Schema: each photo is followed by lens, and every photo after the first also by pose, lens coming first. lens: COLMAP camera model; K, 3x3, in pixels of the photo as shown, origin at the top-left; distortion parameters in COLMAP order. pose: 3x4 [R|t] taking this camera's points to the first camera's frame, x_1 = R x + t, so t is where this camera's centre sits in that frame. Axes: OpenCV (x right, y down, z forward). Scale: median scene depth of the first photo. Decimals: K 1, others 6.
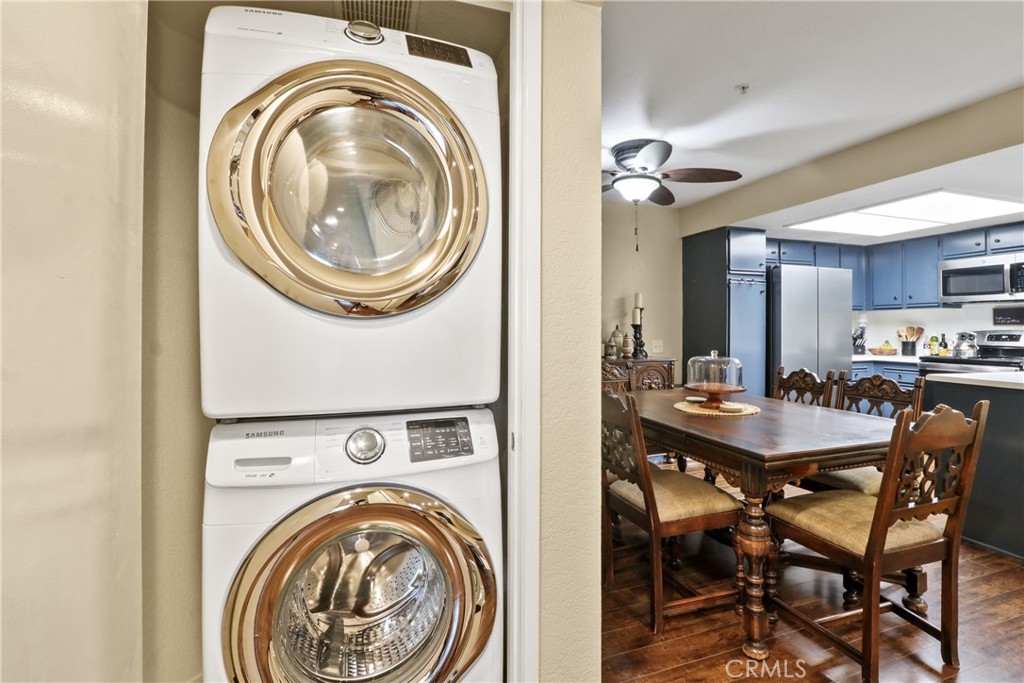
lens RADIAL K [[483.4, 0, 516.8], [0, 483.4, 325.9], [0, 0, 1]] dist [-0.018779, 0.000463]
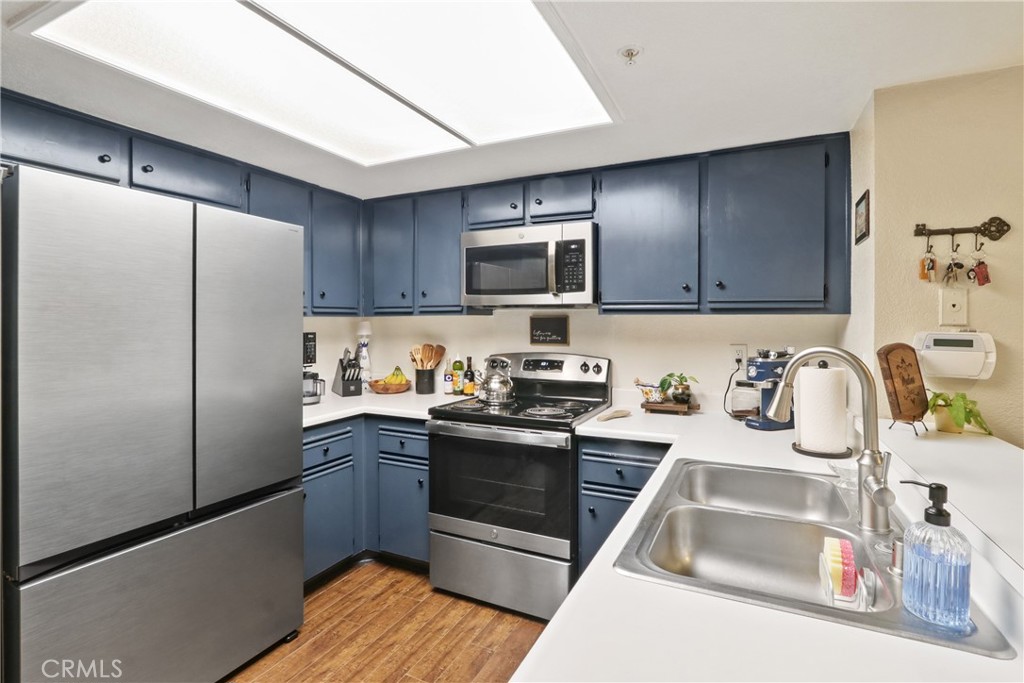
lens RADIAL K [[483.4, 0, 516.8], [0, 483.4, 325.9], [0, 0, 1]] dist [-0.018779, 0.000463]
pose [[0.707106, -0.005375, 0.707087, 0.543517], [-0.005682, 0.999896, 0.013284, -0.033870], [-0.707085, -0.013411, 0.707001, 0.564817]]
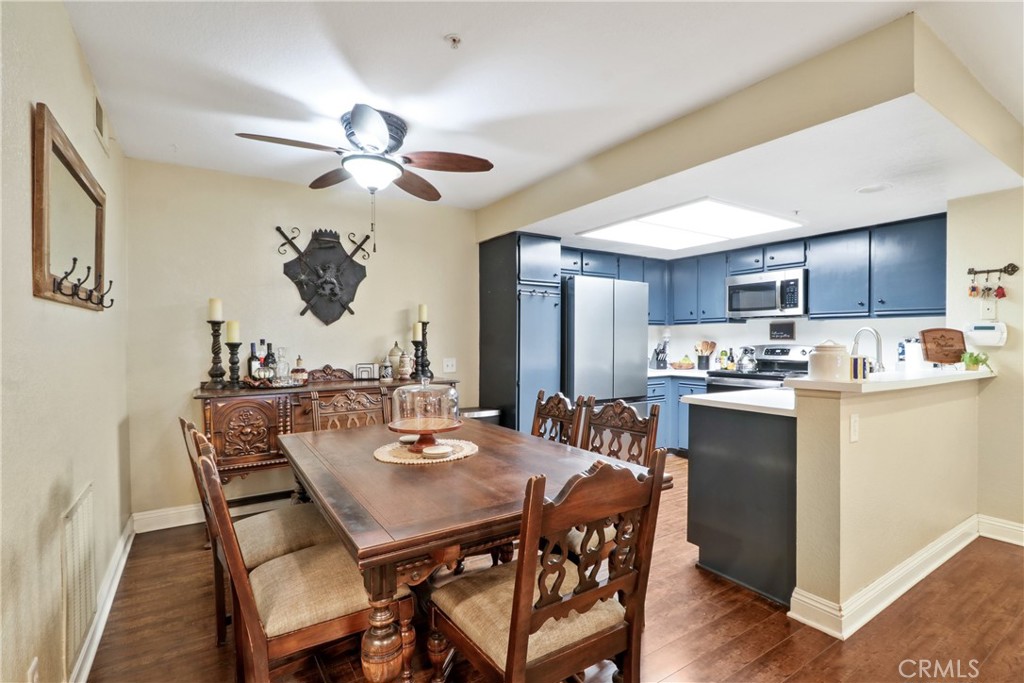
lens RADIAL K [[486.8, 0, 522.1], [0, 486.8, 355.4], [0, 0, 1]] dist [-0.019332, 0.000149]
pose [[0.966623, -0.012989, 0.255872, 0.205168], [0.003765, 0.999326, 0.036506, -0.008206], [-0.256174, -0.034324, 0.966021, 0.110277]]
